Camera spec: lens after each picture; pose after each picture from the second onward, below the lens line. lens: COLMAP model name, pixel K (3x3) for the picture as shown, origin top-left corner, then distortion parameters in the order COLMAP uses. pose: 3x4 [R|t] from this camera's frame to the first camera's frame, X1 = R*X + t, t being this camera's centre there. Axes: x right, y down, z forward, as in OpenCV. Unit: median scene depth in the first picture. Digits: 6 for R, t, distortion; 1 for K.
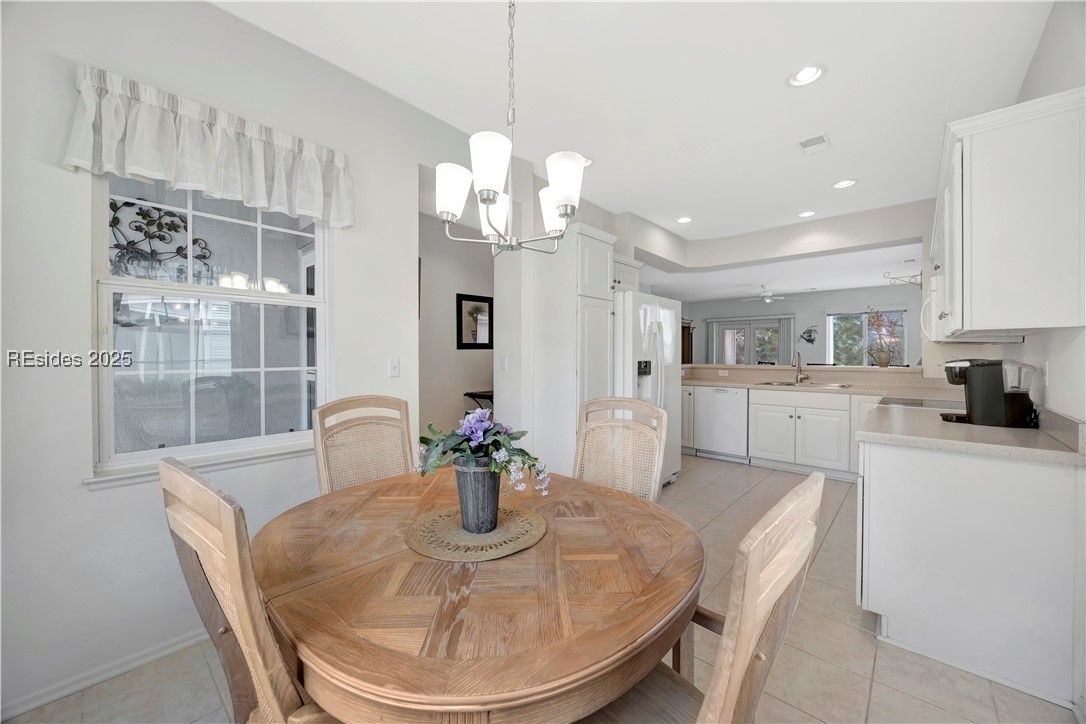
lens RADIAL K [[410.8, 0, 543.7], [0, 410.8, 357.2], [0, 0, 1]] dist [-0.001936, -0.000530]
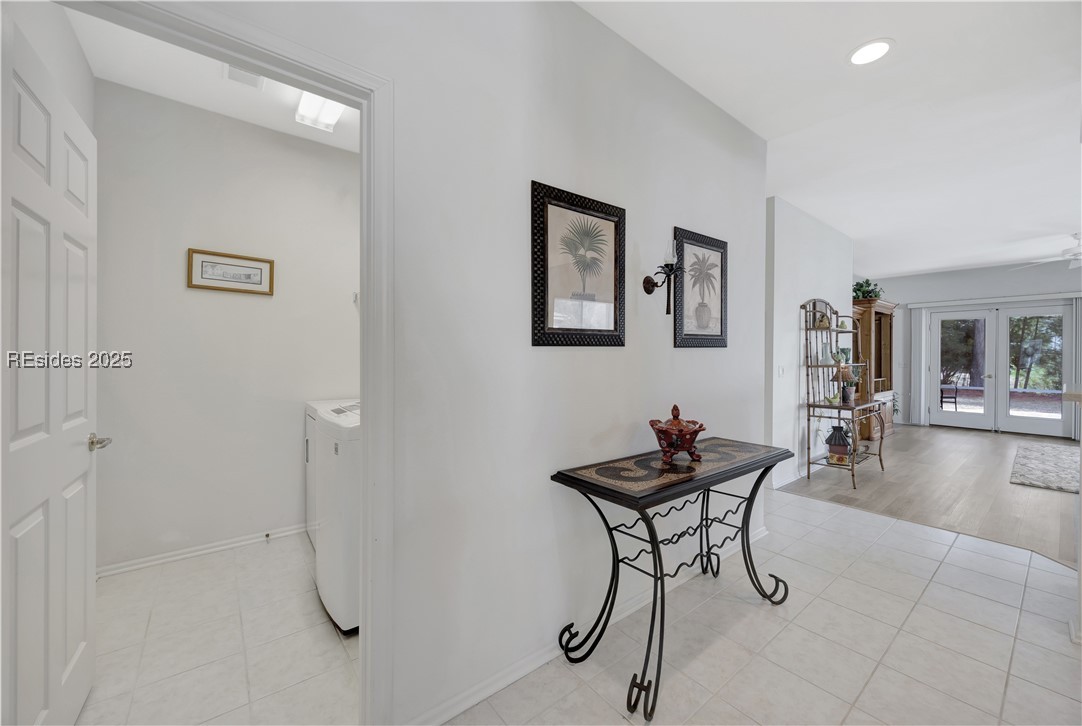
lens RADIAL K [[415.7, 0, 546.5], [0, 415.7, 358.1], [0, 0, 1]] dist [-0.003308, -0.000040]
pose [[0.988150, 0.004969, -0.153408, -0.159894], [-0.005403, 0.999983, -0.002409, -0.009187], [0.153394, 0.003209, 0.988160, 0.721721]]
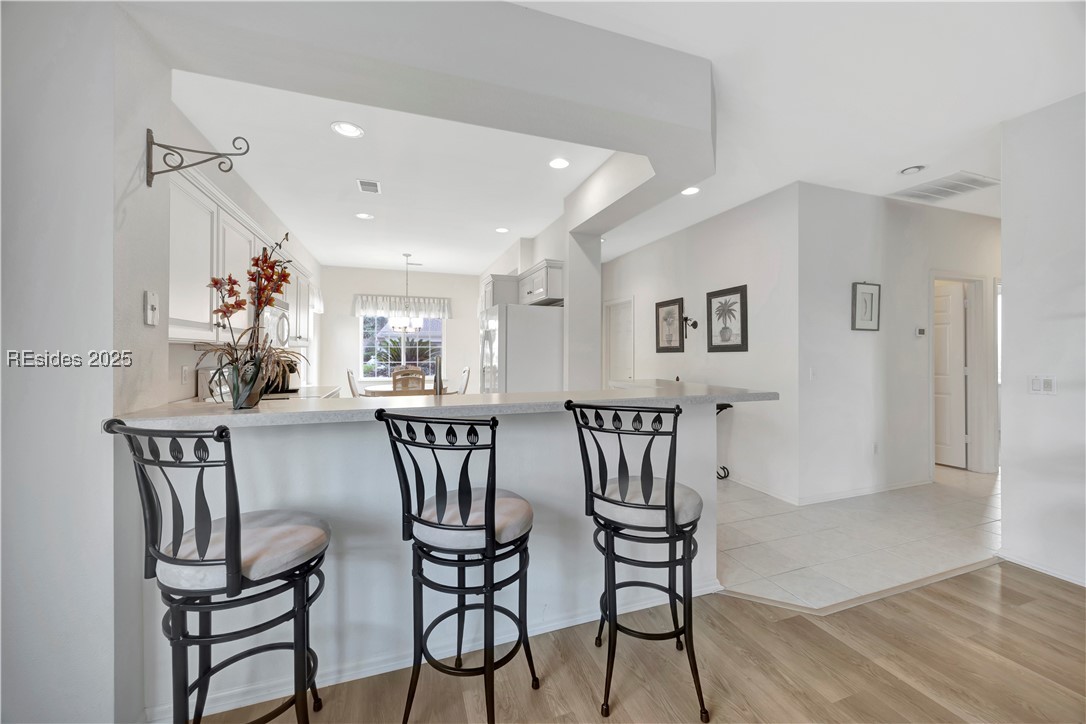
lens RADIAL K [[410.8, 0, 543.7], [0, 410.8, 357.2], [0, 0, 1]] dist [-0.001936, -0.000530]
pose [[-0.469011, 0.012671, -0.883102, 0.998968], [-0.006092, 0.999827, 0.017581, -0.027298], [0.883172, 0.013625, -0.468852, 1.361864]]
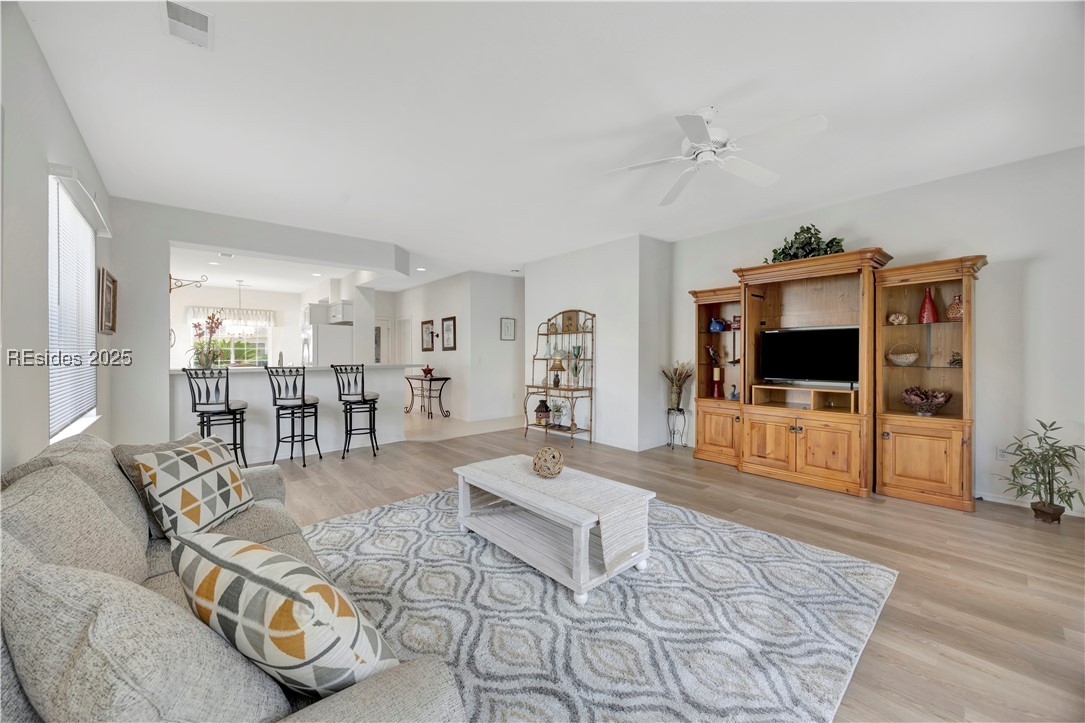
lens RADIAL K [[405.0, 0, 543.2], [0, 405.0, 352.3], [0, 0, 1]] dist [-0.000903, -0.000073]
pose [[-0.105240, 0.000951, -0.994446, 1.702389], [-0.003195, 0.999994, 0.001294, -0.021352], [0.994442, 0.003313, -0.105236, 1.895073]]
